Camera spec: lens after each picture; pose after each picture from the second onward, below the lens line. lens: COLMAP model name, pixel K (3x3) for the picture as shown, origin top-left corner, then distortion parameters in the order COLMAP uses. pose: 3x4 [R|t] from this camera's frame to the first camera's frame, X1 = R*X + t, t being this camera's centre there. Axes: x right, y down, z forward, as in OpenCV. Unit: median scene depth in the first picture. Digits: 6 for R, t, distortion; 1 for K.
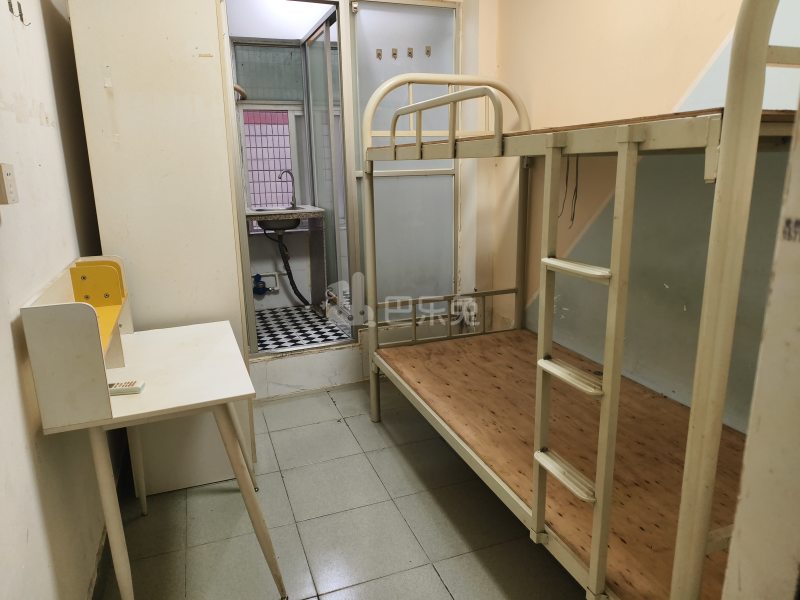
lens RADIAL K [[544.1, 0, 399.7], [0, 544.1, 302.3], [0, 0, 1]] dist [0.027744, -0.032666]
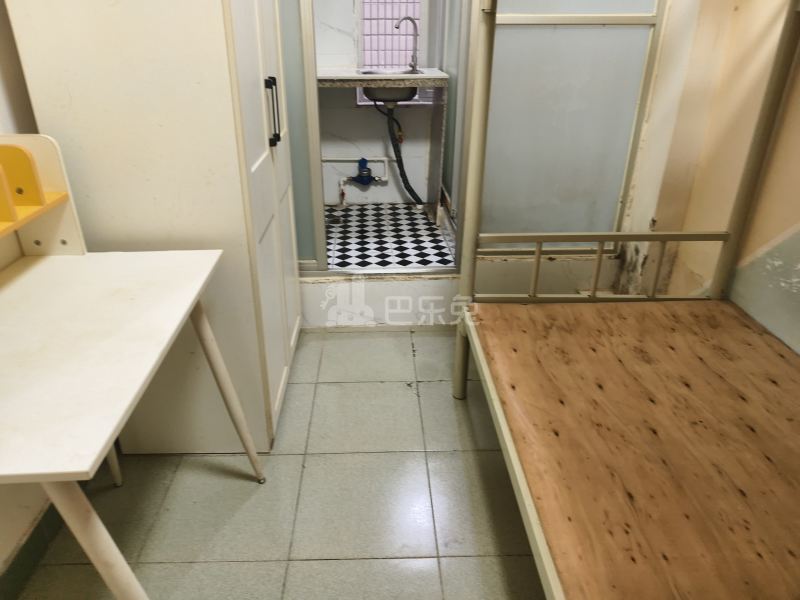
lens RADIAL K [[544.1, 0, 392.5], [0, 544.1, 294.5], [0, 0, 1]] dist [0.027744, -0.032666]
pose [[0.946494, 0.162448, -0.278854, 0.054377], [-0.100399, 0.969413, 0.223960, -0.065838], [0.306706, -0.183981, 0.933853, 0.371929]]
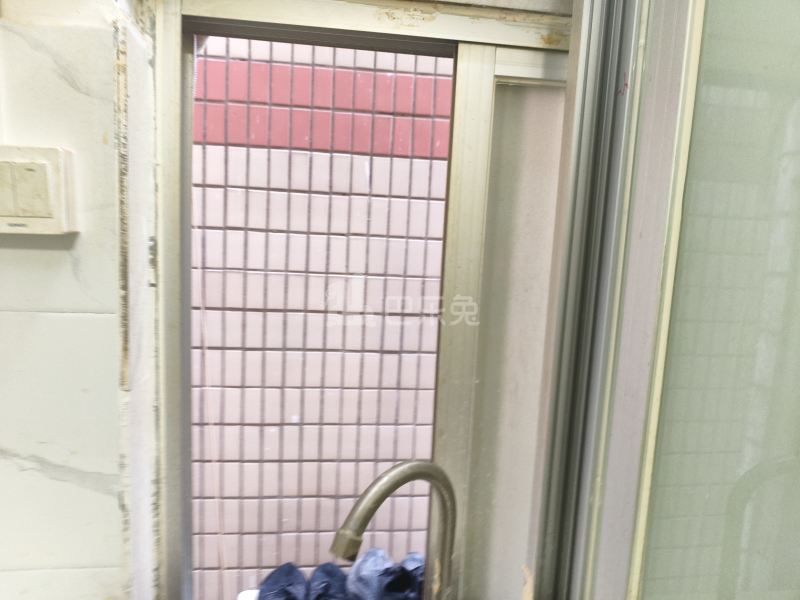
lens RADIAL K [[544.1, 0, 393.8], [0, 544.1, 302.3], [0, 0, 1]] dist [0.027744, -0.032666]
pose [[0.975738, 0.095435, -0.197047, -0.287494], [-0.118815, 0.986755, -0.110438, -0.395782], [0.183898, 0.131171, 0.974154, 1.318624]]
